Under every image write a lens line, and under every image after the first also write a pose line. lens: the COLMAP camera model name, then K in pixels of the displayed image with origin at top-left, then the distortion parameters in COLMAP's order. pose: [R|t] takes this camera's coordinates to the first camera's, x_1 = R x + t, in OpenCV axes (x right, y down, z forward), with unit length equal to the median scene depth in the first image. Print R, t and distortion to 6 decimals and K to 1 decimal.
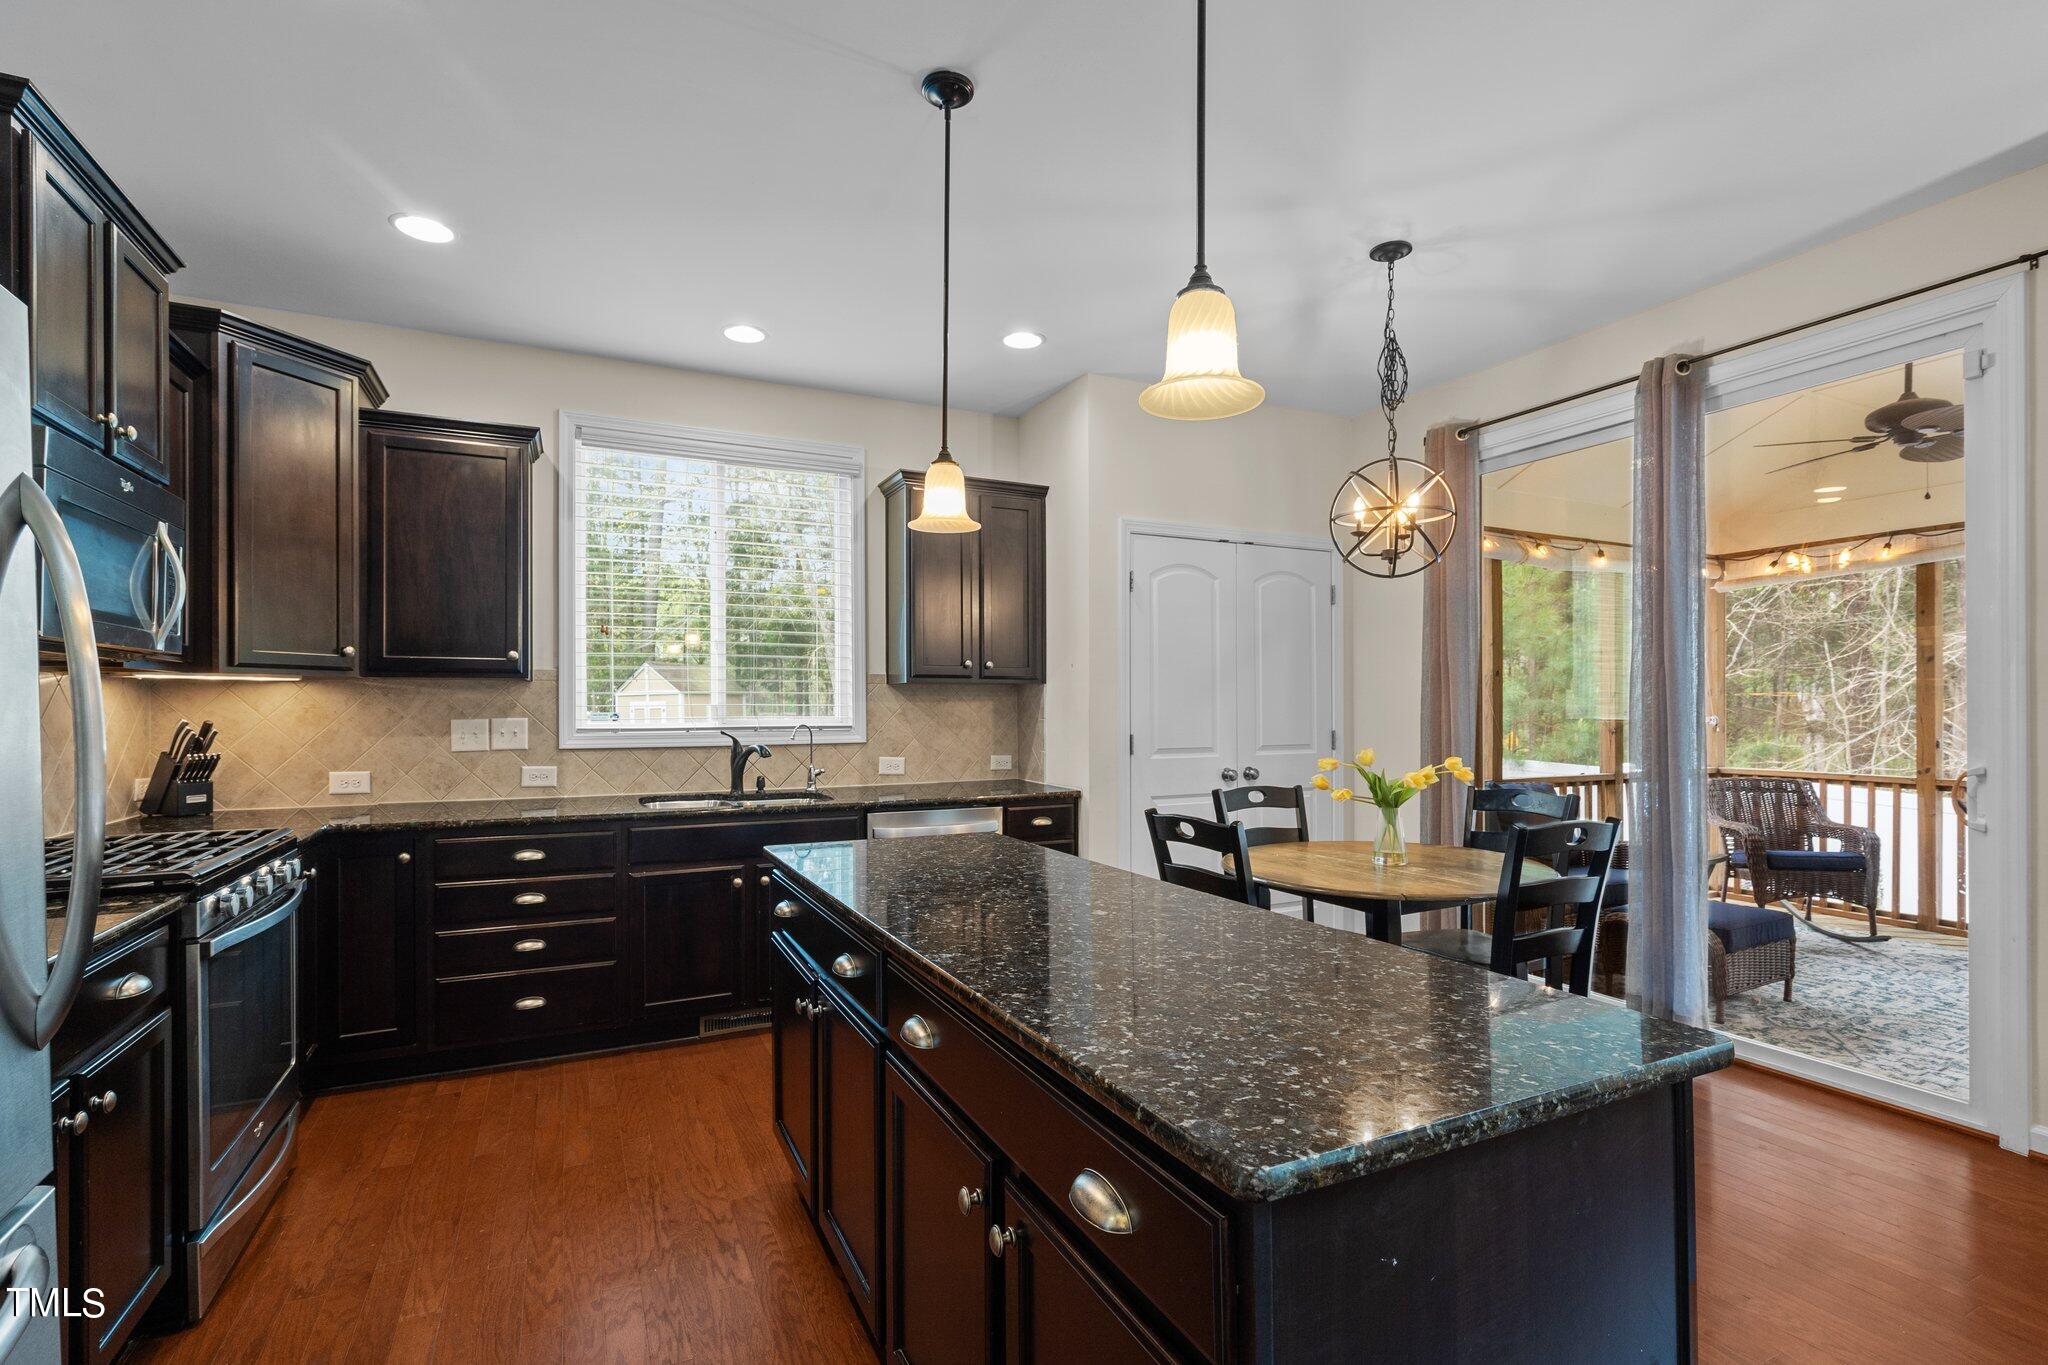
lens RADIAL K [[944.3, 0, 1022.8], [0, 944.3, 706.9], [0, 0, 1]] dist [-0.001550, -0.001048]
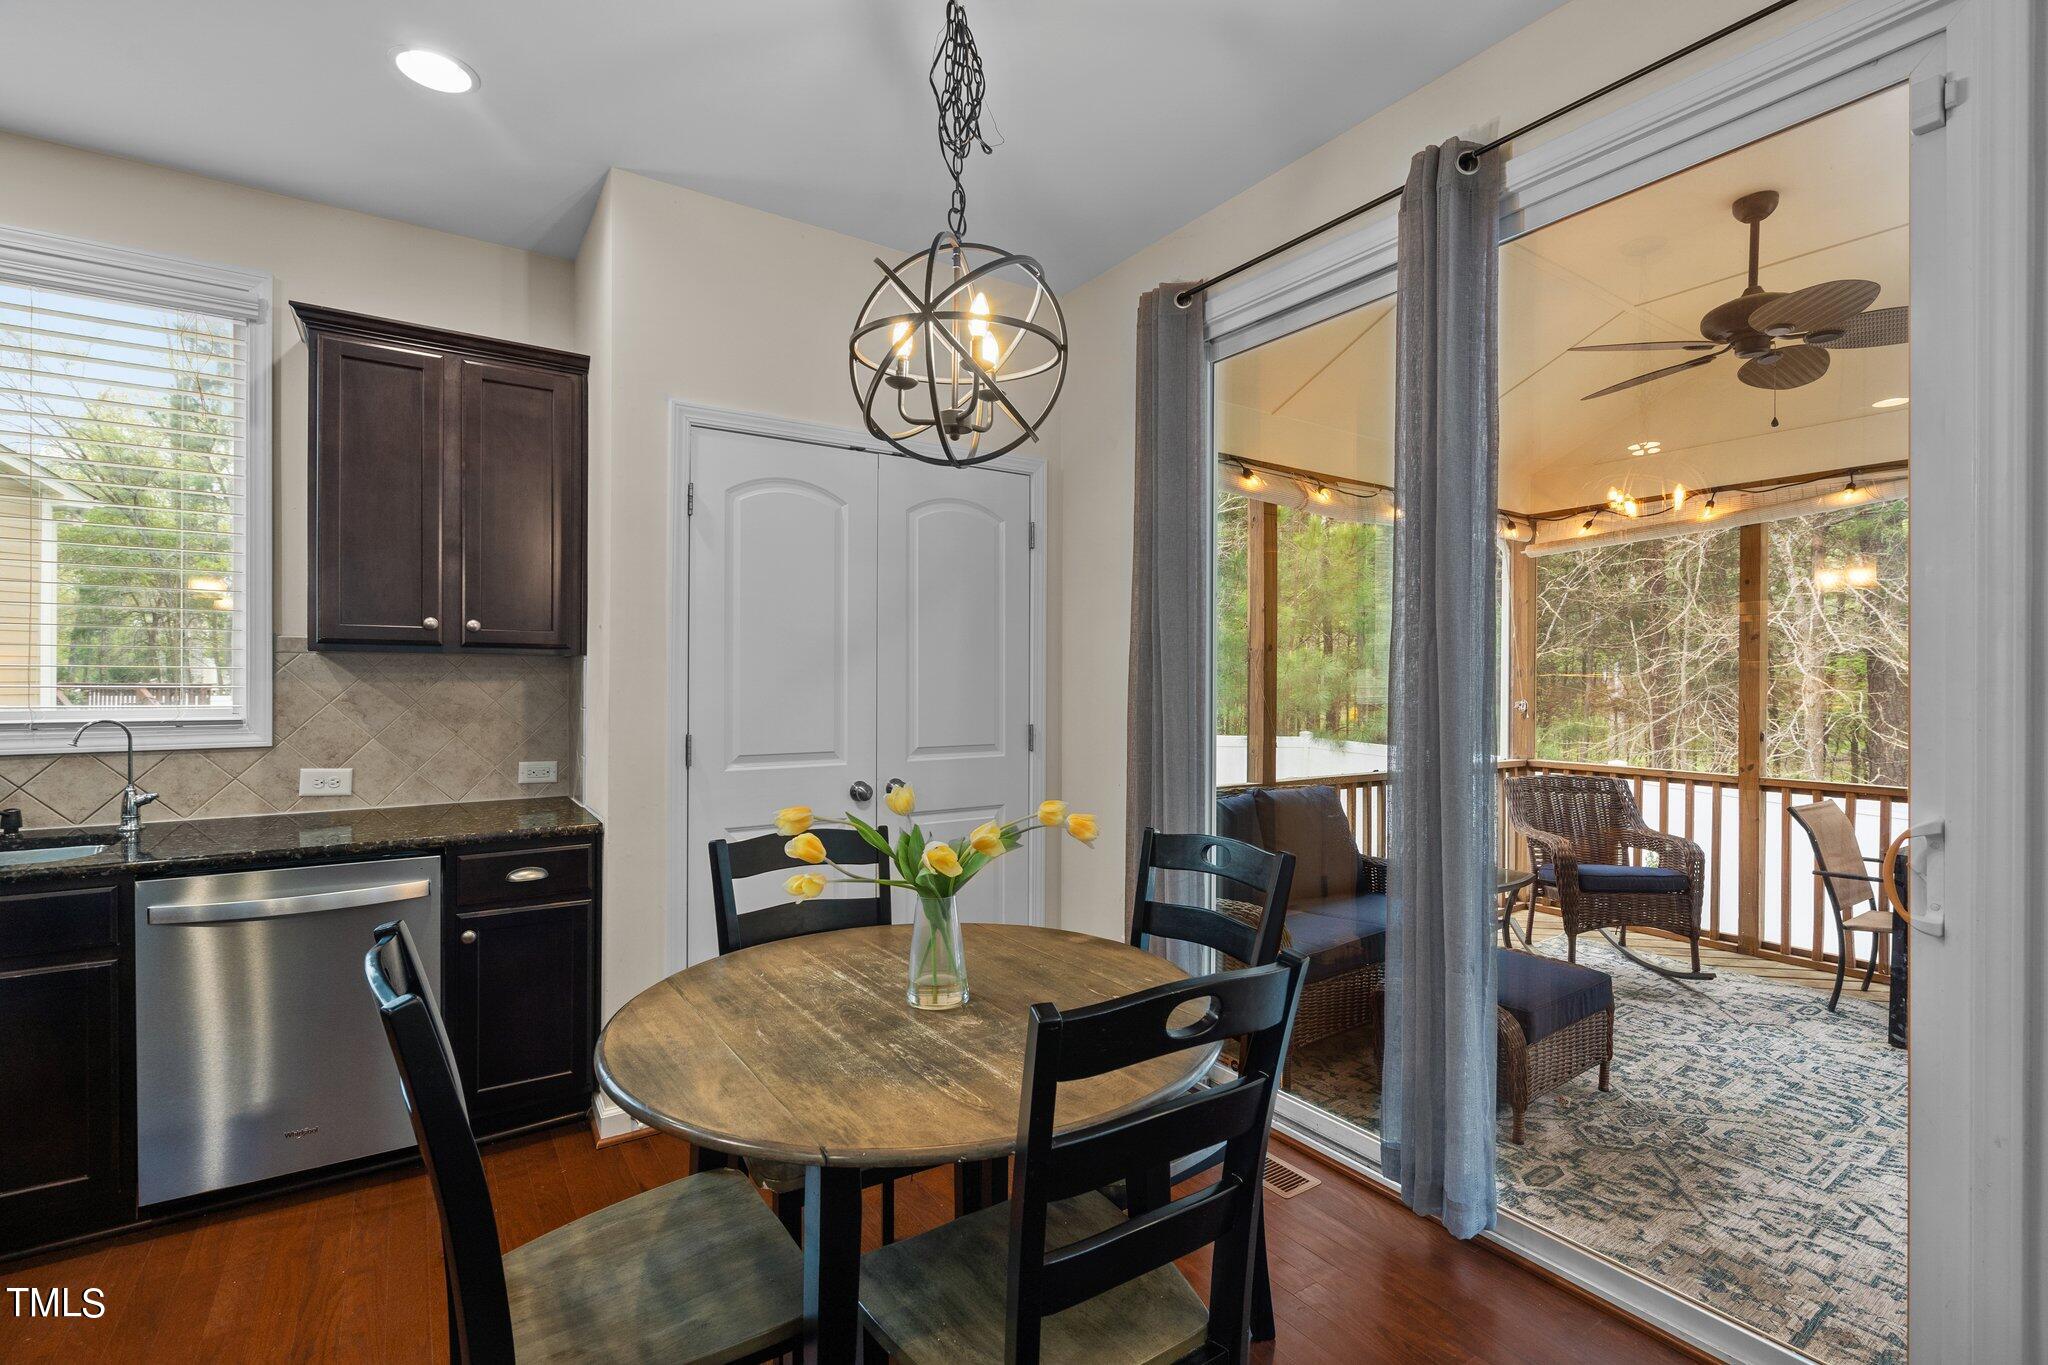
lens RADIAL K [[931.1, 0, 1027.2], [0, 931.1, 681.1], [0, 0, 1]] dist [-0.004721, -0.000029]
pose [[0.990891, 0.006623, 0.134504, 0.234839], [-0.006989, 0.999973, 0.002248, -0.009824], [-0.134485, -0.003168, 0.990911, 0.303788]]
